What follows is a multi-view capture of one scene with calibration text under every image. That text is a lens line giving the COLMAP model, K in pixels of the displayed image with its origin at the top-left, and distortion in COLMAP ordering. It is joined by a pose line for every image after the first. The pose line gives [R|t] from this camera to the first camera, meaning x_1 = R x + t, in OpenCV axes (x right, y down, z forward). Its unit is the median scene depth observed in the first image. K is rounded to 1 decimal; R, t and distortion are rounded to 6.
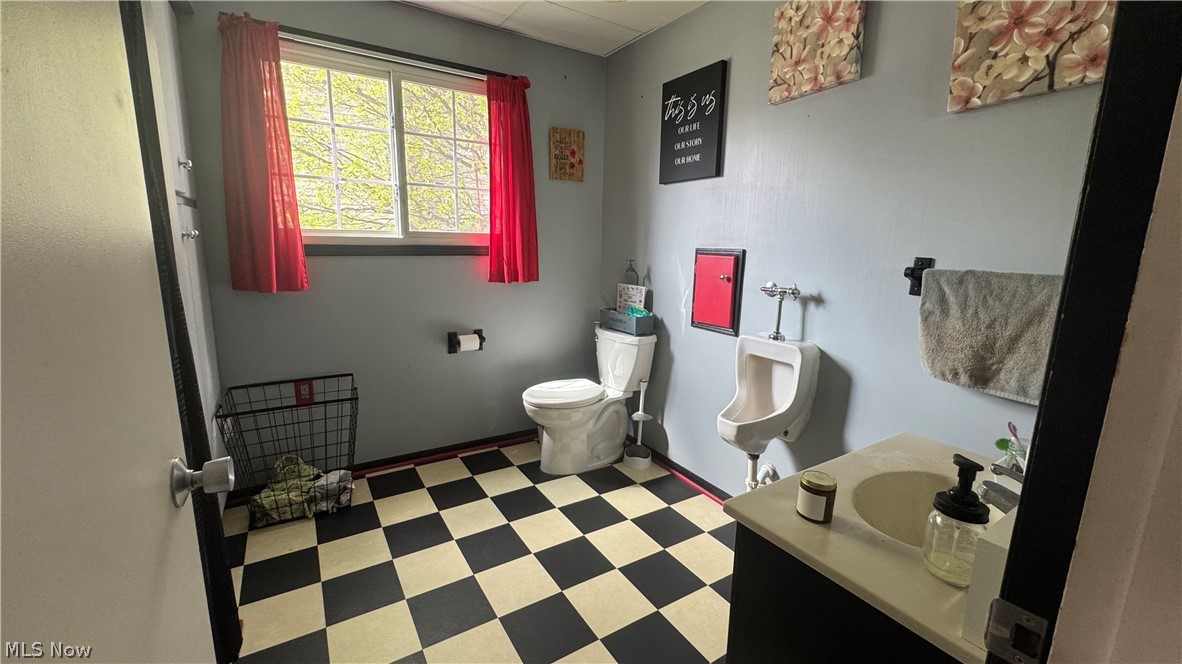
lens RADIAL K [[471.8, 0, 590.8], [0, 471.8, 330.7], [0, 0, 1]] dist [-0.002959, -0.000449]
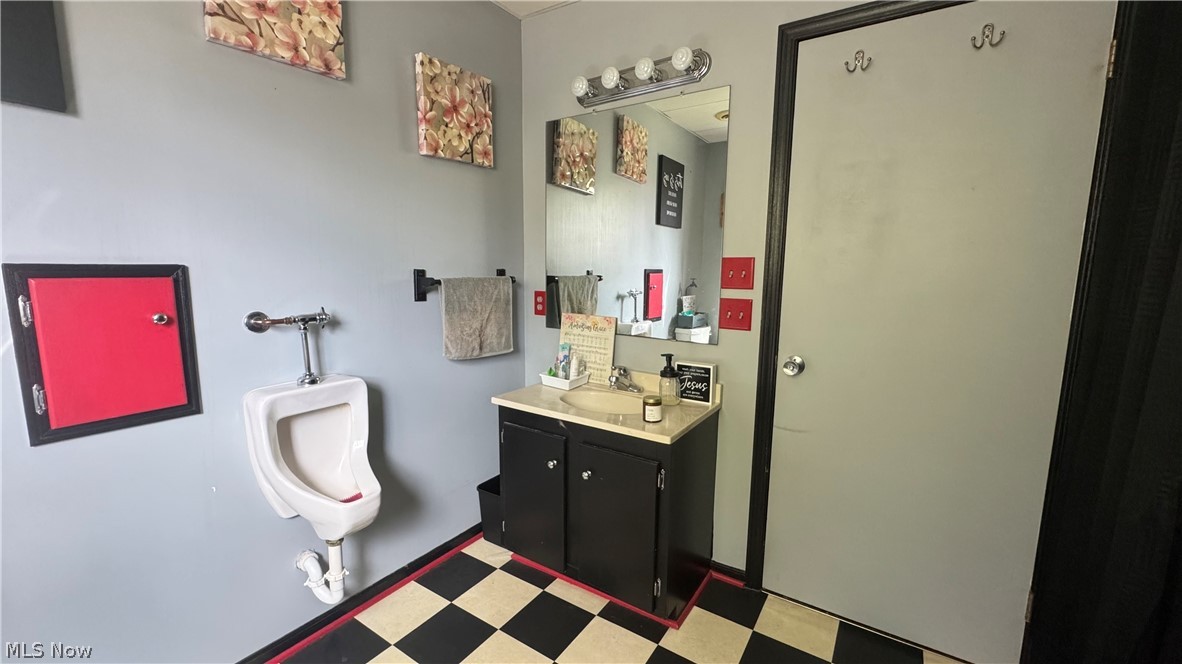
lens RADIAL K [[471.8, 0, 590.8], [0, 471.8, 330.7], [0, 0, 1]] dist [-0.002959, -0.000449]
pose [[-0.402556, -0.147789, 0.903386, -0.648357], [0.146647, 0.963723, 0.223007, -0.234389], [-0.903572, 0.222252, -0.366280, 1.214168]]
